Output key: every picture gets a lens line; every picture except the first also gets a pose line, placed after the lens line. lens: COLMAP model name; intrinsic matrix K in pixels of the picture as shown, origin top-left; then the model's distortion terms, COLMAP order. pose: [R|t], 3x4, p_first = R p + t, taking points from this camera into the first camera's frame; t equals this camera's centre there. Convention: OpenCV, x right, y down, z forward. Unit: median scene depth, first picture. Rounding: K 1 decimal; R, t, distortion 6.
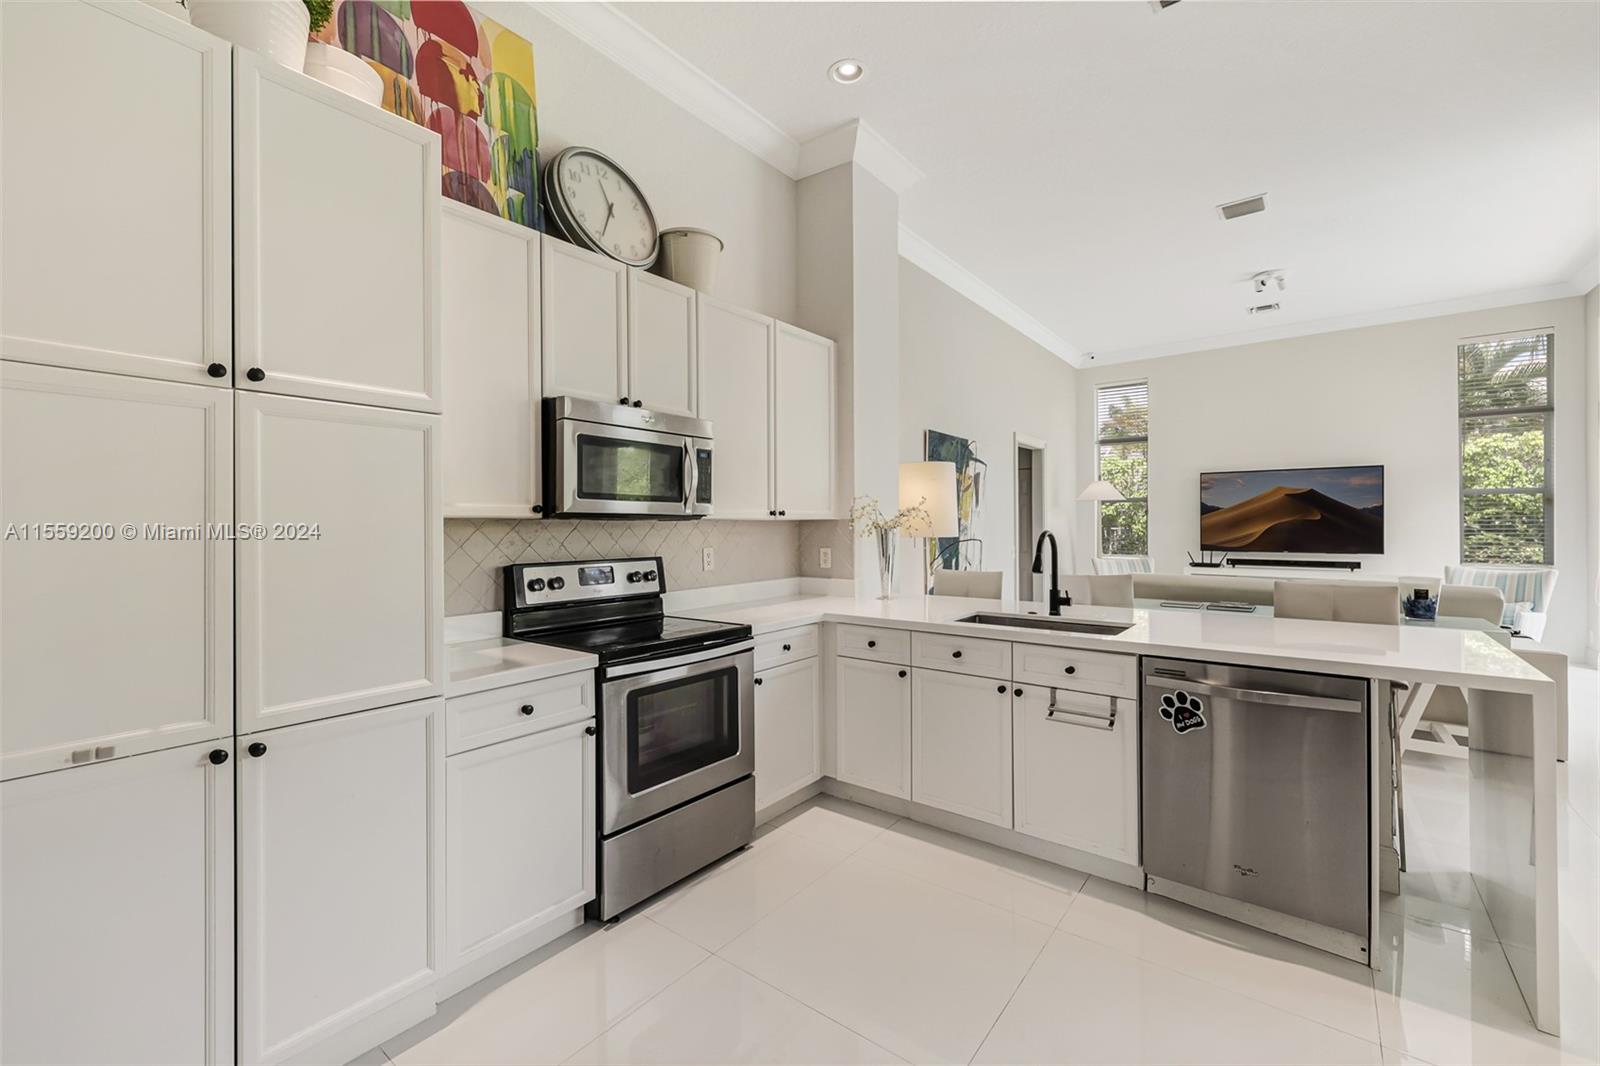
lens RADIAL K [[671.3, 0, 779.1], [0, 671.3, 524.7], [0, 0, 1]] dist [0.003203, 0.000579]
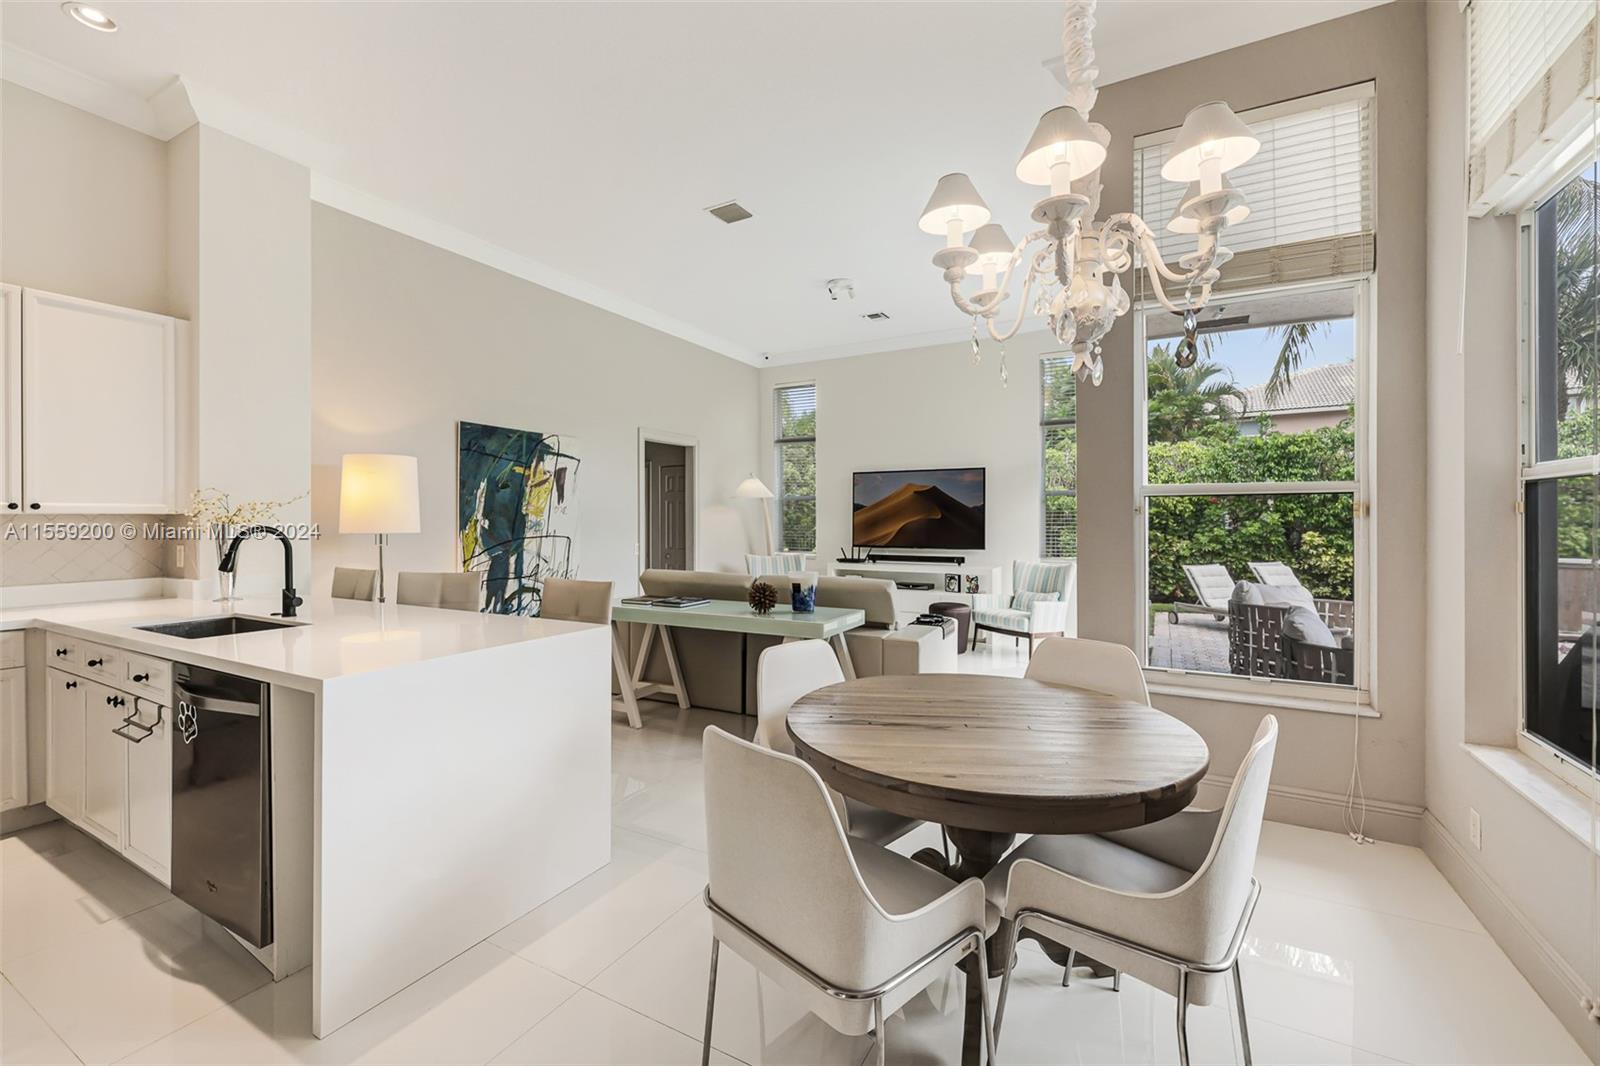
lens RADIAL K [[677.3, 0, 791.7], [0, 677.3, 520.4], [0, 0, 1]] dist [-0.001765, -0.000140]
pose [[0.986326, 0.003660, 0.164768, 0.919459], [-0.003383, 0.999992, -0.001957, -0.000088], [-0.164774, 0.001372, 0.986330, -0.051356]]
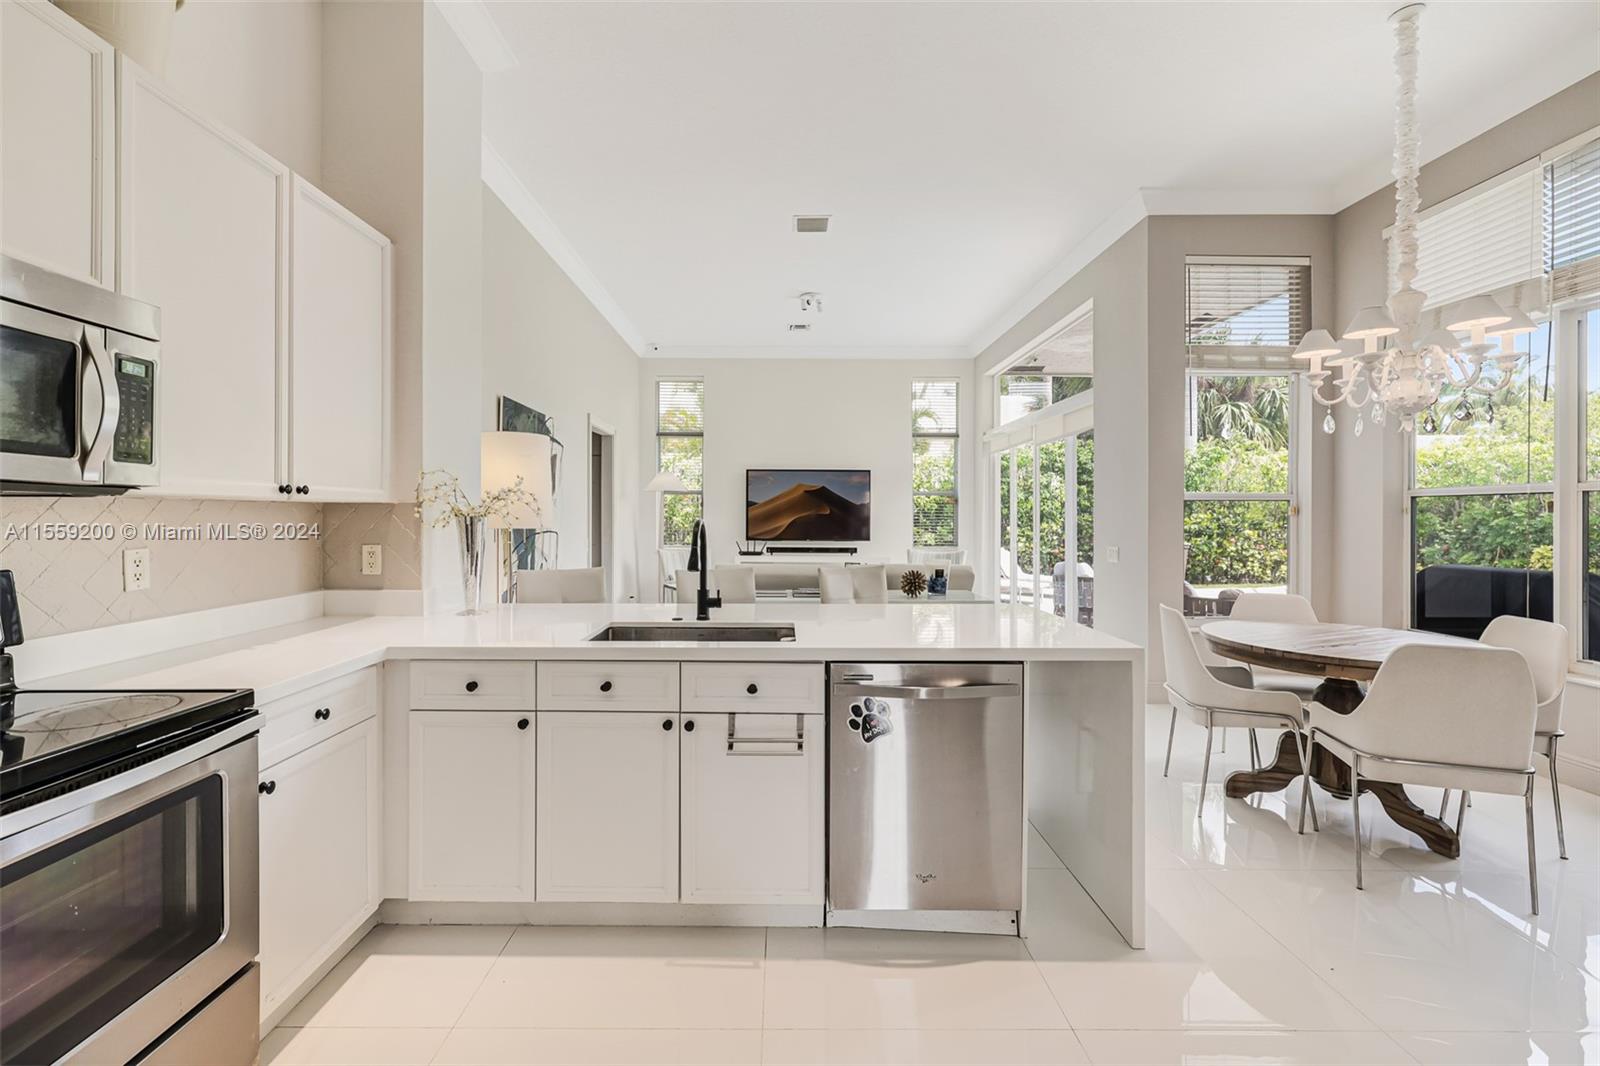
lens RADIAL K [[678.2, 0, 782.9], [0, 678.2, 517.4], [0, 0, 1]] dist [-0.001315, -0.000387]
pose [[0.779061, 0.006296, 0.626916, -0.045594], [-0.006906, 0.999975, -0.001460, 0.006185], [-0.626910, -0.003192, 0.779085, 0.262733]]
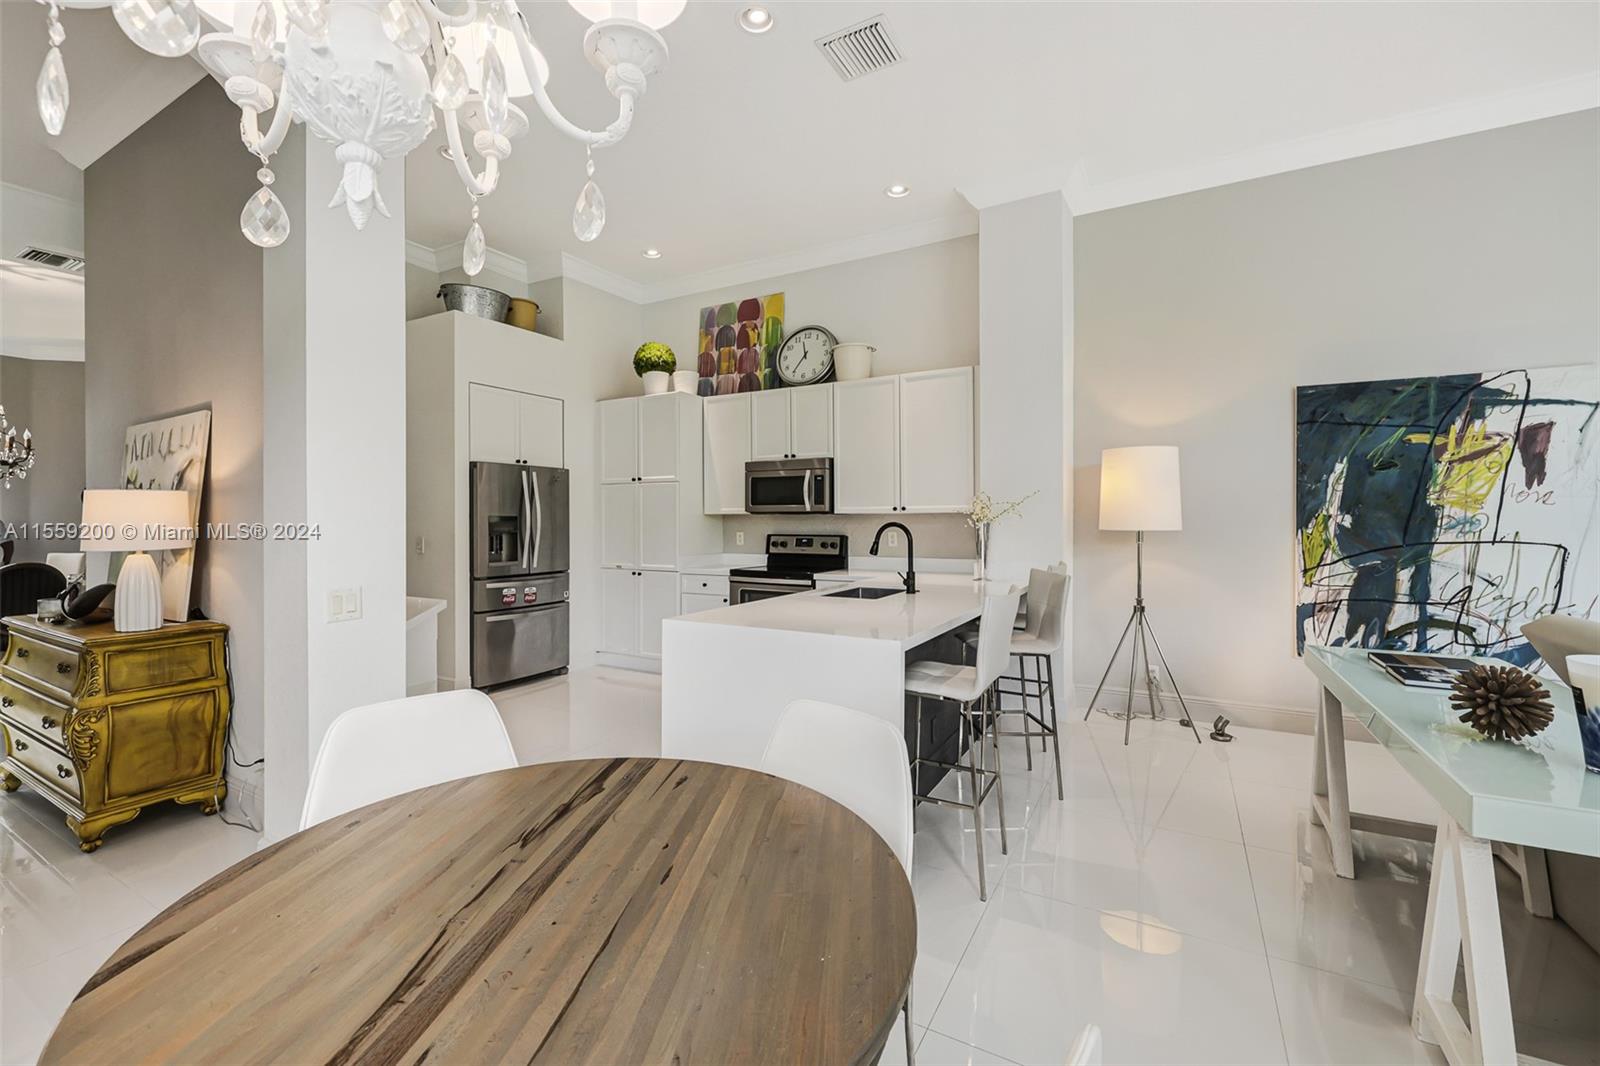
lens RADIAL K [[678.9, 0, 783.1], [0, 678.9, 525.9], [0, 0, 1]] dist [0.002076, 0.000264]
pose [[0.143217, 0.013272, -0.989602, 1.524274], [0.000172, 0.999910, 0.013436, 0.000263], [0.989691, -0.002095, 0.143201, 0.587285]]
